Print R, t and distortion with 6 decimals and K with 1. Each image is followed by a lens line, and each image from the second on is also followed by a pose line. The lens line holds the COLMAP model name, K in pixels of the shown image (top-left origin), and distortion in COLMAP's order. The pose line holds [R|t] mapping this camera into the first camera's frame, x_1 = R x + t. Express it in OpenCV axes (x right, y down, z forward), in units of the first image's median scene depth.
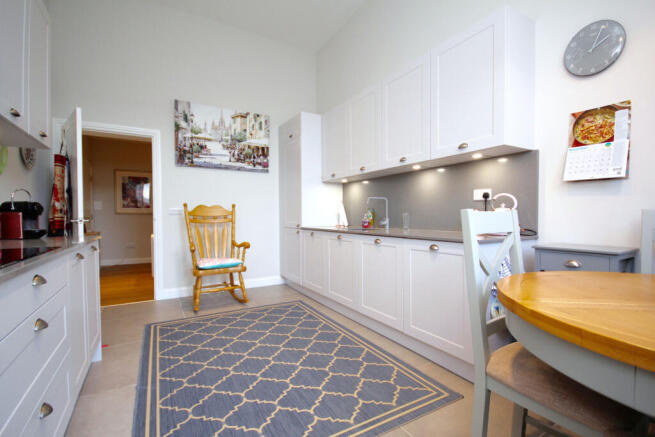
lens RADIAL K [[302.9, 0, 326.7], [0, 302.9, 218.0], [0, 0, 1]] dist [-0.000438, -0.000251]
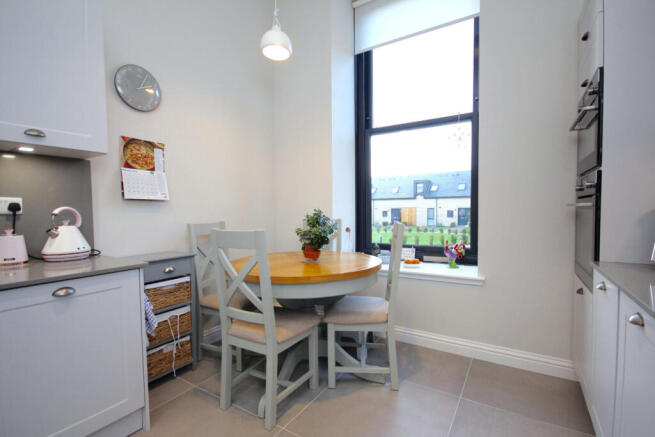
lens RADIAL K [[302.9, 0, 327.2], [0, 302.9, 218.2], [0, 0, 1]] dist [-0.000438, -0.000251]
pose [[-0.456692, -0.002332, 0.889622, -0.492526], [0.031454, 0.999329, 0.018767, -0.052821], [-0.889069, 0.036553, -0.456312, 0.886918]]
